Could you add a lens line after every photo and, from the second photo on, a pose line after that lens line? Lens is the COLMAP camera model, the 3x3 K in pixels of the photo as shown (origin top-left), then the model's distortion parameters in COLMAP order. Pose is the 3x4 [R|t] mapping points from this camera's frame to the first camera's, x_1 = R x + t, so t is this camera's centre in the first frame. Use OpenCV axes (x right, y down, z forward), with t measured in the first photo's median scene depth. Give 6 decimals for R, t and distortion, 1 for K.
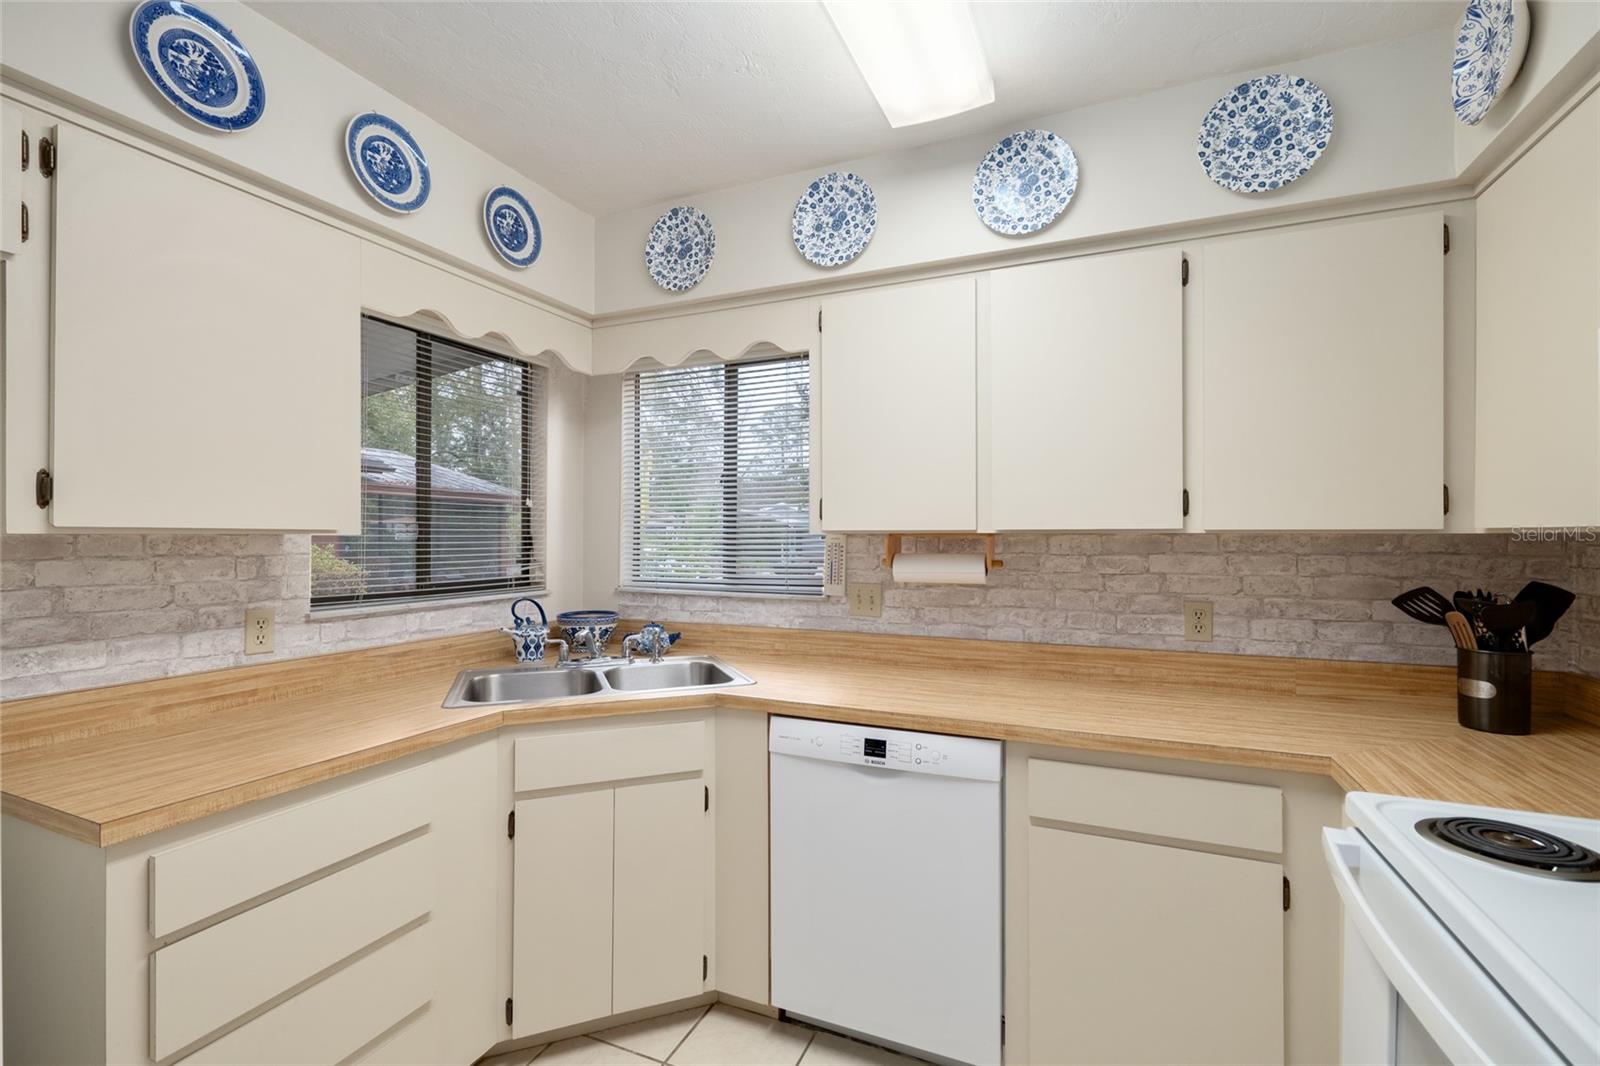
lens RADIAL K [[699.0, 0, 798.0], [0, 699.0, 536.4], [0, 0, 1]] dist [-0.002680, -0.000059]
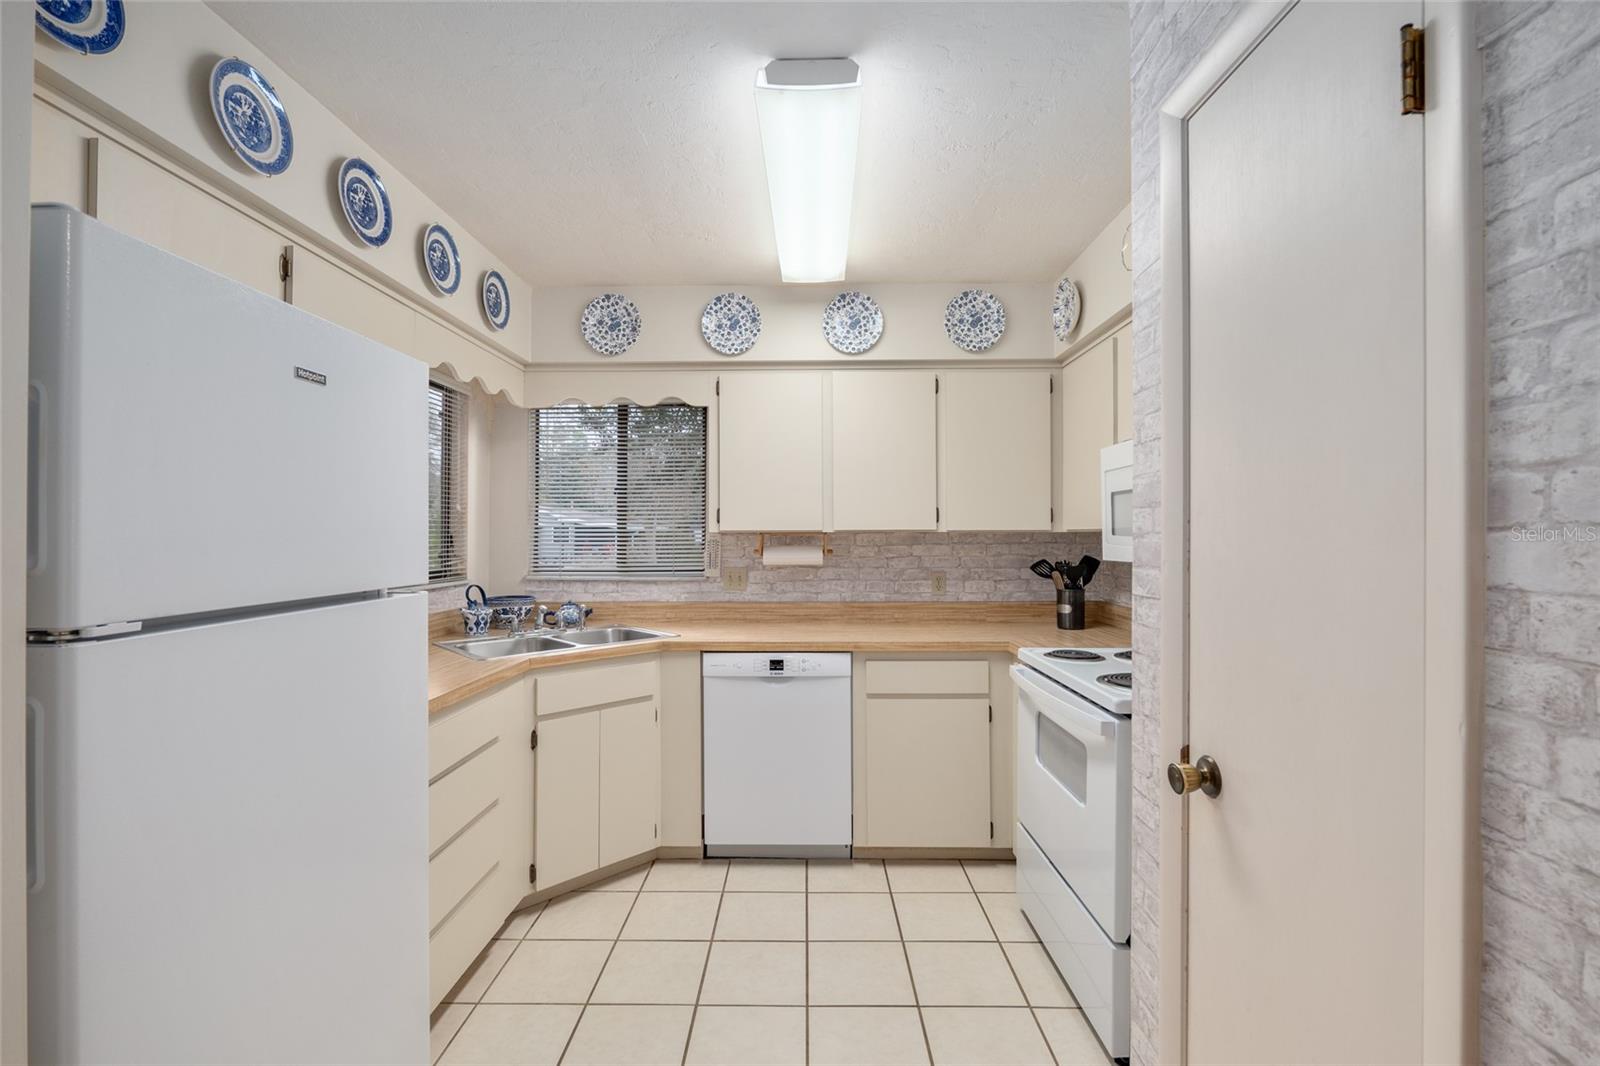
lens RADIAL K [[682.3, 0, 794.7], [0, 682.3, 530.1], [0, 0, 1]] dist [-0.001309, -0.000140]
pose [[0.924073, 0.000578, 0.382216, -0.403835], [0.002686, 0.999964, -0.008005, 0.002870], [-0.382207, 0.008424, 0.924038, -0.424696]]
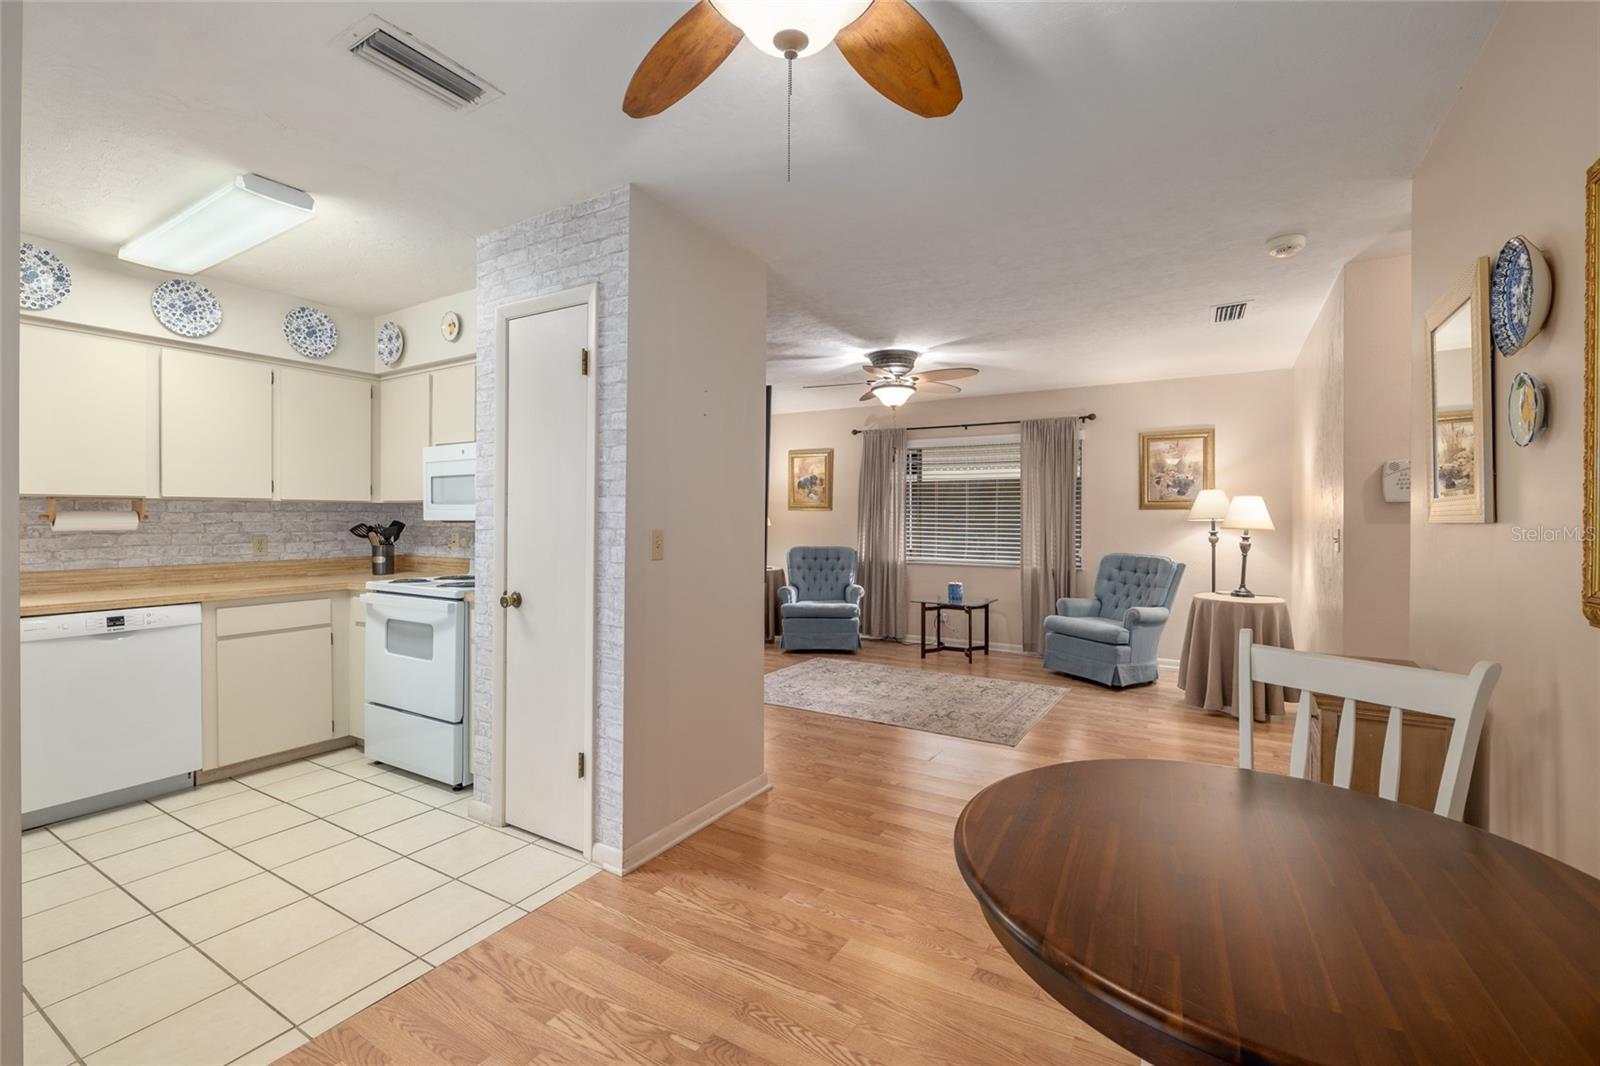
lens RADIAL K [[700.0, 0, 795.3], [0, 700.0, 519.1], [0, 0, 1]] dist [-0.000513, -0.000291]
pose [[0.138252, -0.002605, 0.990394, -1.207236], [-0.001798, 0.999994, 0.002881, 0.038626], [-0.990395, -0.002179, 0.138247, -0.790753]]
